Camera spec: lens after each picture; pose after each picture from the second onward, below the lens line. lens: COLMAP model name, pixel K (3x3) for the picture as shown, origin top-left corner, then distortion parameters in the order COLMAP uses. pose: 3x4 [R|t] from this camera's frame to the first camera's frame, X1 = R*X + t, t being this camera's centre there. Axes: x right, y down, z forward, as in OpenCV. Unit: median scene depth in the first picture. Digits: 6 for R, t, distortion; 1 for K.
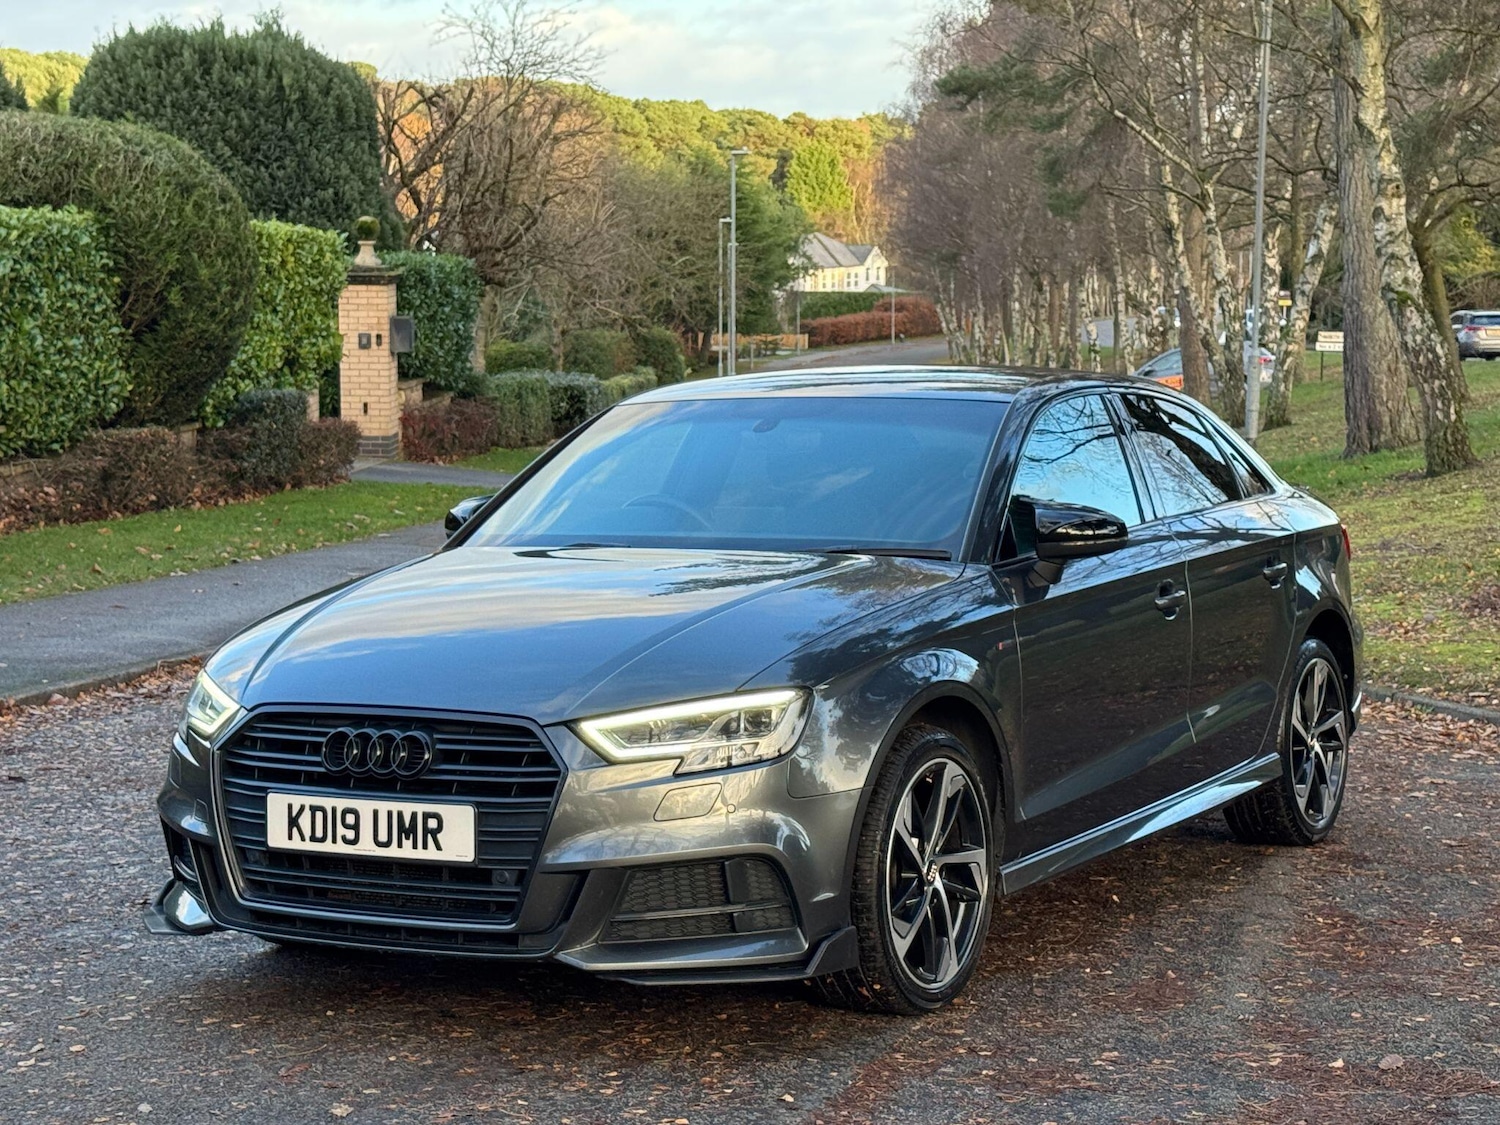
lens RADIAL K [[2758.4, 0, 751.4], [0, 2758.4, 569.2], [0, 0, 1]] dist [0.178381, -0.326018]
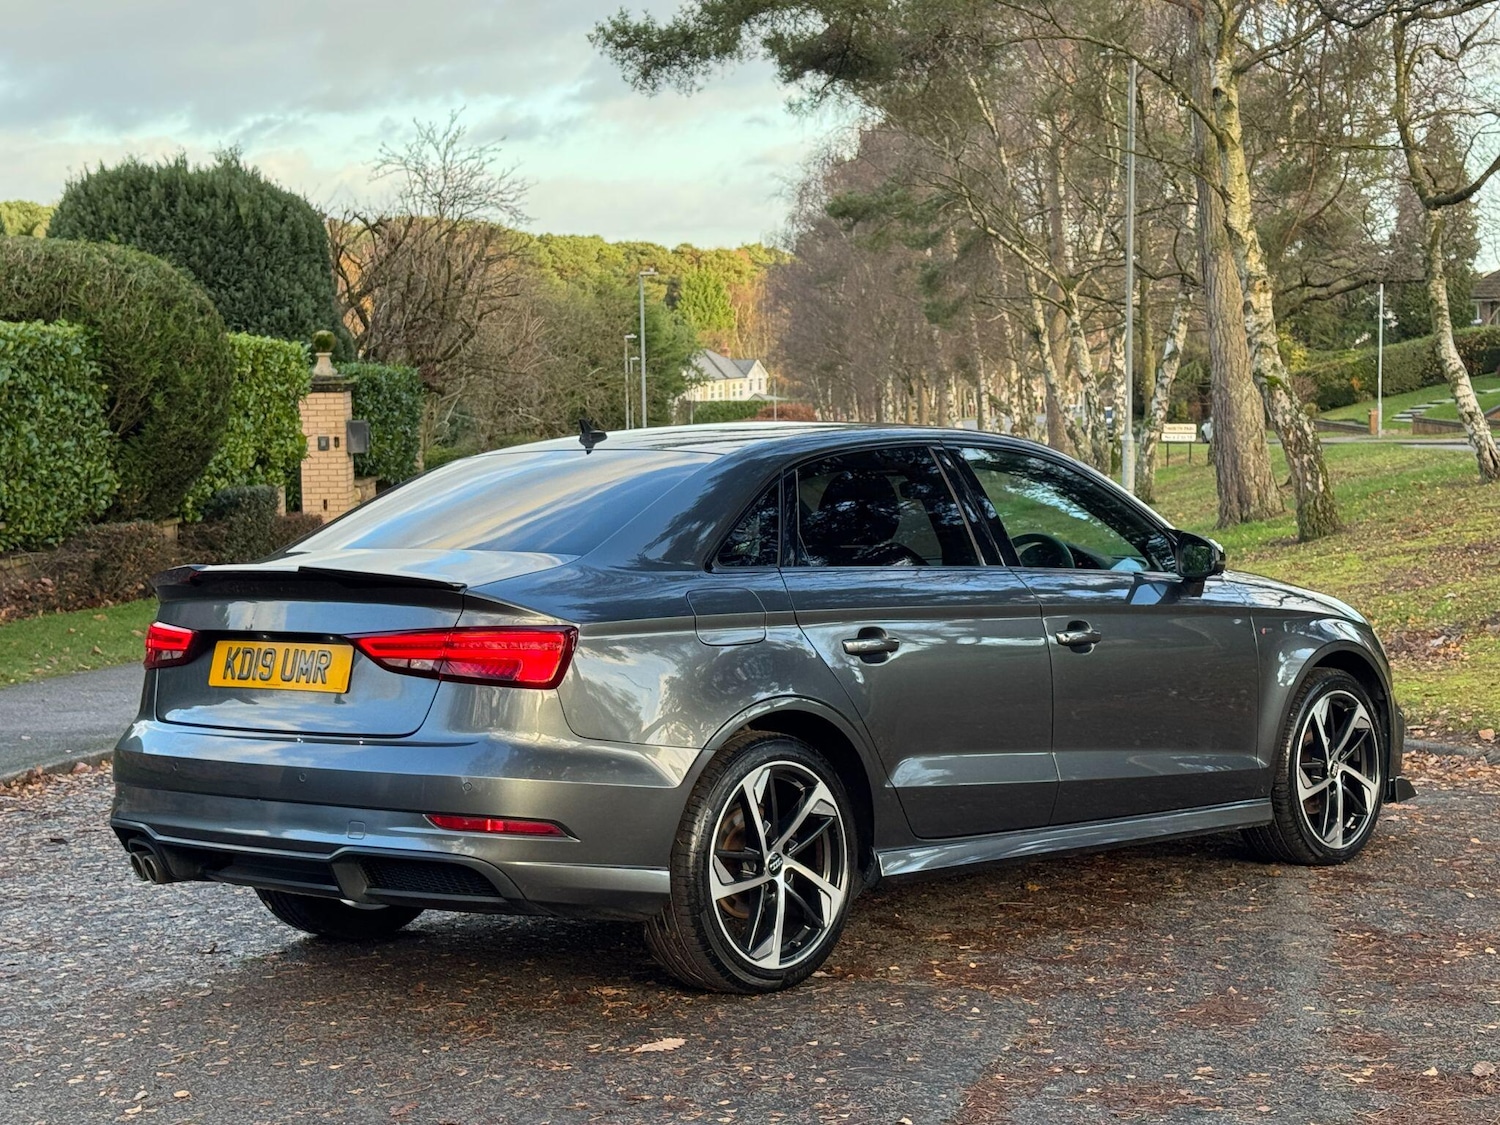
lens RADIAL K [[2464.2, 0, 749.2], [0, 2464.2, 562.7], [0, 0, 1]] dist [0.183766, -0.346029]
pose [[0.998935, -0.022634, 0.040209, -0.014182], [0.024025, 0.999117, -0.034466, 0.003369], [-0.039393, 0.035395, 0.998597, 0.017813]]
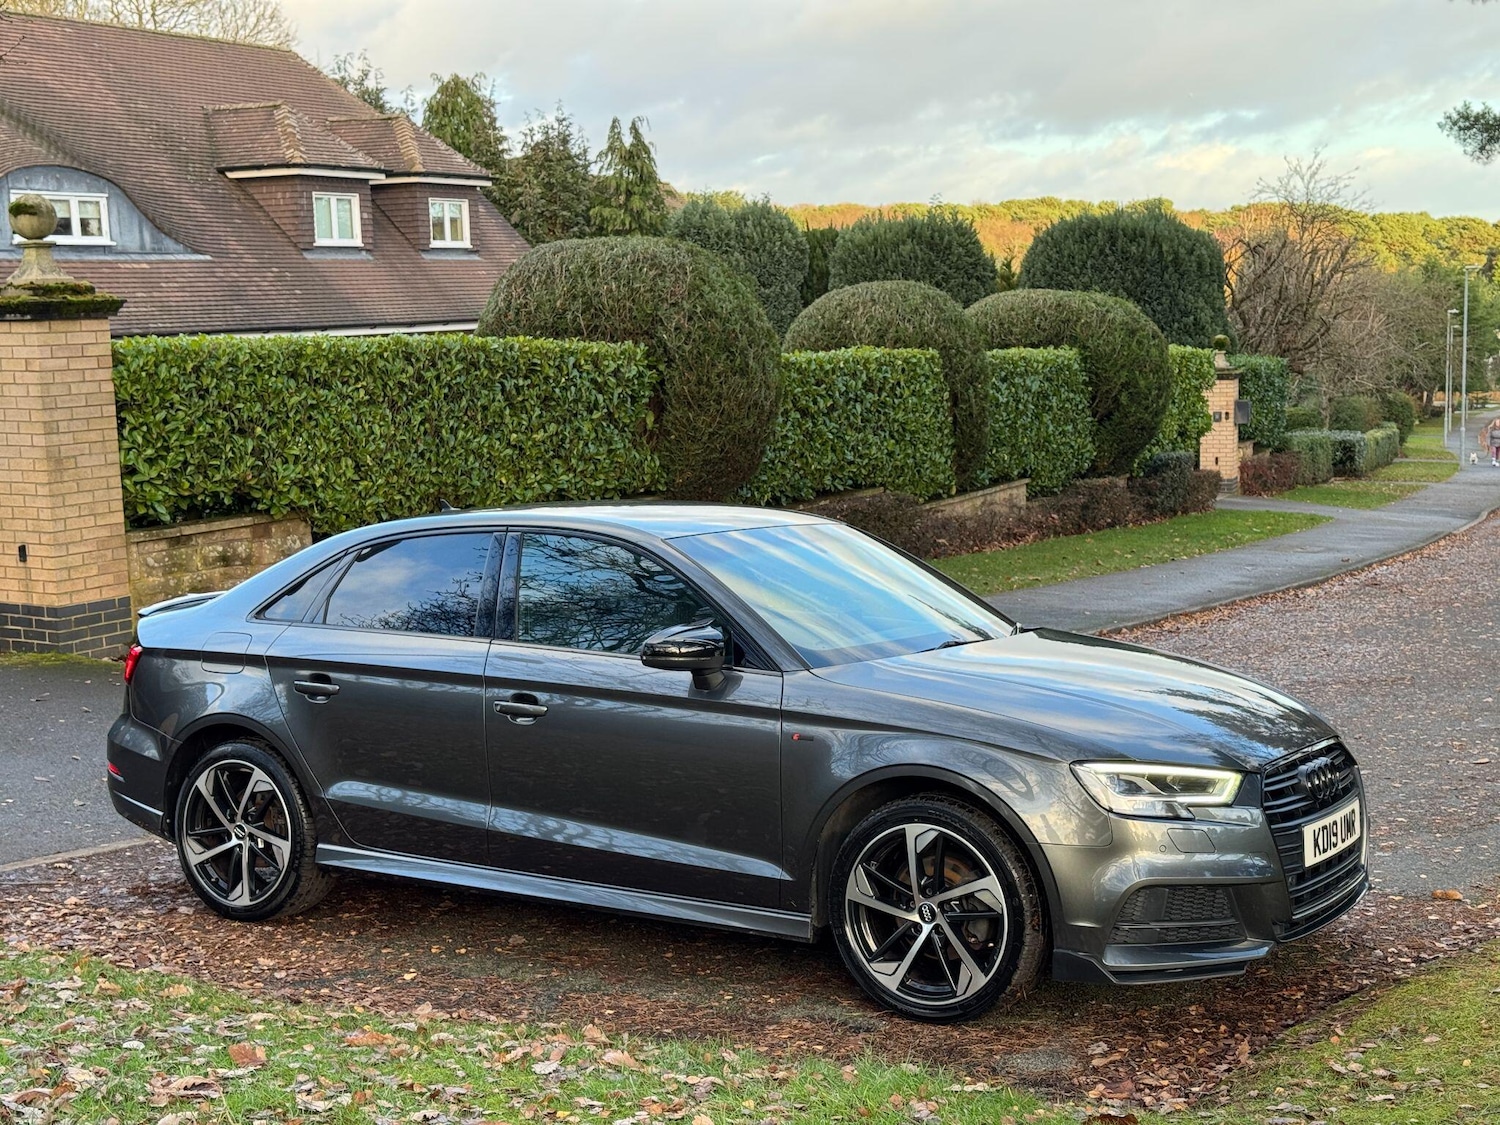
lens RADIAL K [[1993.4, 0, 749.0], [0, 1993.4, 565.7], [0, 0, 1]] dist [0.151300, -0.304258]
pose [[0.943461, 0.014900, -0.331149, -0.018796], [-0.015113, 0.999884, 0.001933, 0.001672], [0.331139, 0.003181, 0.943577, -0.156458]]
